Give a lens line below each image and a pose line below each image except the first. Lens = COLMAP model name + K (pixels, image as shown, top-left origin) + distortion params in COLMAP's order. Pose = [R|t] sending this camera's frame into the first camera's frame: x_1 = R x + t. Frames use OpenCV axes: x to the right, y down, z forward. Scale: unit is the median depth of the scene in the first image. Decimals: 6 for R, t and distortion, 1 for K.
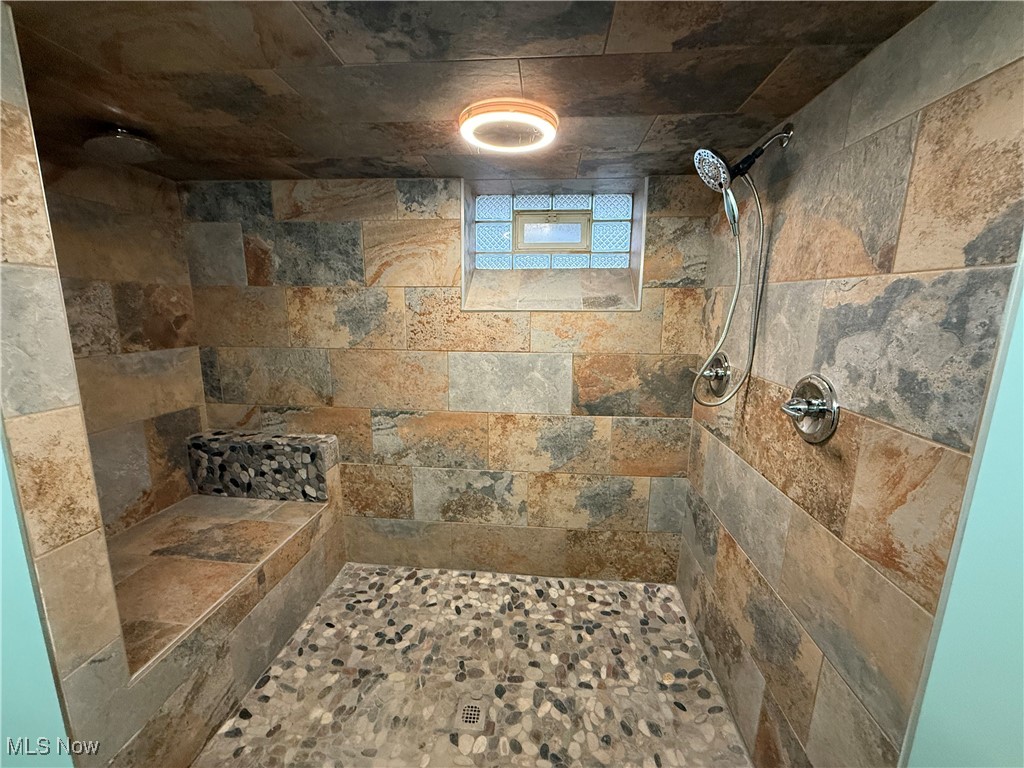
lens RADIAL K [[407.1, 0, 509.8], [0, 407.1, 382.9], [0, 0, 1]] dist [0.000745, -0.000414]
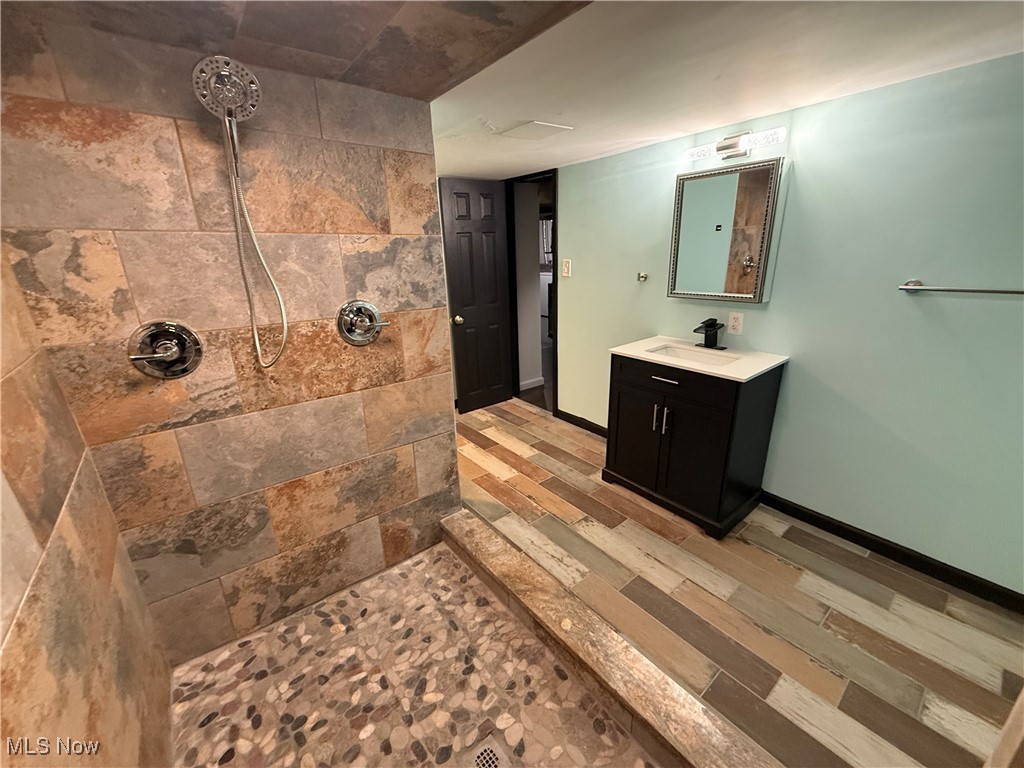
lens RADIAL K [[407.1, 0, 509.8], [0, 407.1, 382.9], [0, 0, 1]] dist [0.000745, -0.000414]
pose [[-0.688196, -0.219646, 0.691478, -0.579725], [0.153763, 0.887268, 0.434871, -0.245716], [-0.709044, 0.405600, -0.576841, 1.236630]]
